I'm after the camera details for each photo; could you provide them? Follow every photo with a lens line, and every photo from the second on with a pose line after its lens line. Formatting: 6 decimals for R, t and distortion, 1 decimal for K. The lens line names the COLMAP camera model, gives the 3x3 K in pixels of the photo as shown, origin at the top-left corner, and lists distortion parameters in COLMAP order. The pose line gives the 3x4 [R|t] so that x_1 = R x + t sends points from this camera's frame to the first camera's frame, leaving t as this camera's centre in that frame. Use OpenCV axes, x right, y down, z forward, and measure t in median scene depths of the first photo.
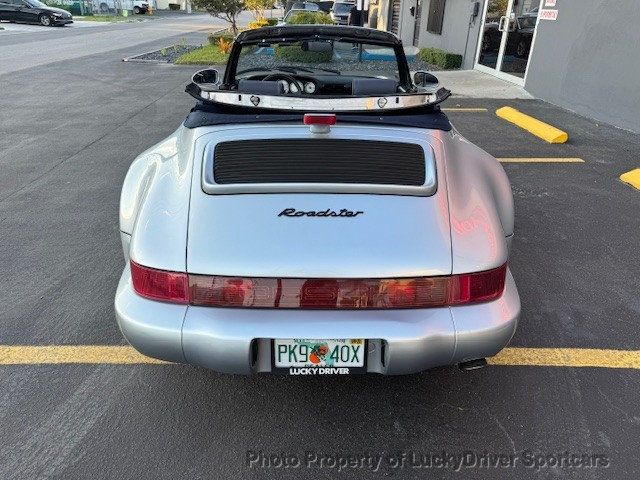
lens RADIAL K [[456.6, 0, 320.0], [0, 456.6, 240.0], [0, 0, 1]] dist [0.033089, -0.046401]
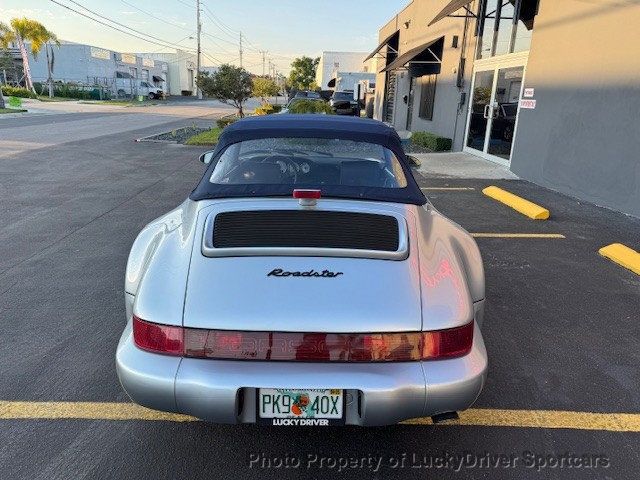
lens RADIAL K [[458.3, 0, 318.8], [0, 458.3, 234.5], [0, 0, 1]] dist [0.003084, -0.007430]
pose [[0.999943, 0.009885, -0.004142, 0.031326], [-0.010451, 0.984989, -0.172298, 0.028971], [0.002376, 0.172331, 0.985036, -0.102932]]
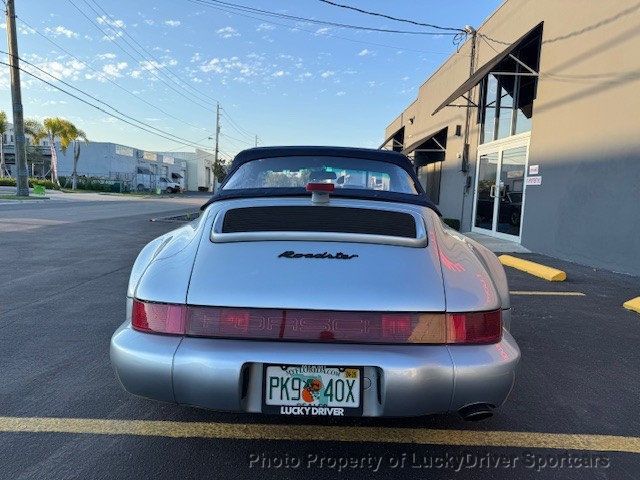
lens RADIAL K [[455.1, 0, 320.0], [0, 455.1, 240.0], [0, 0, 1]] dist [0.029517, -0.042823]
pose [[0.999620, 0.013313, -0.024131, 0.024913], [-0.021034, 0.934309, -0.355842, 0.224034], [0.017809, 0.356214, 0.934234, -0.002734]]
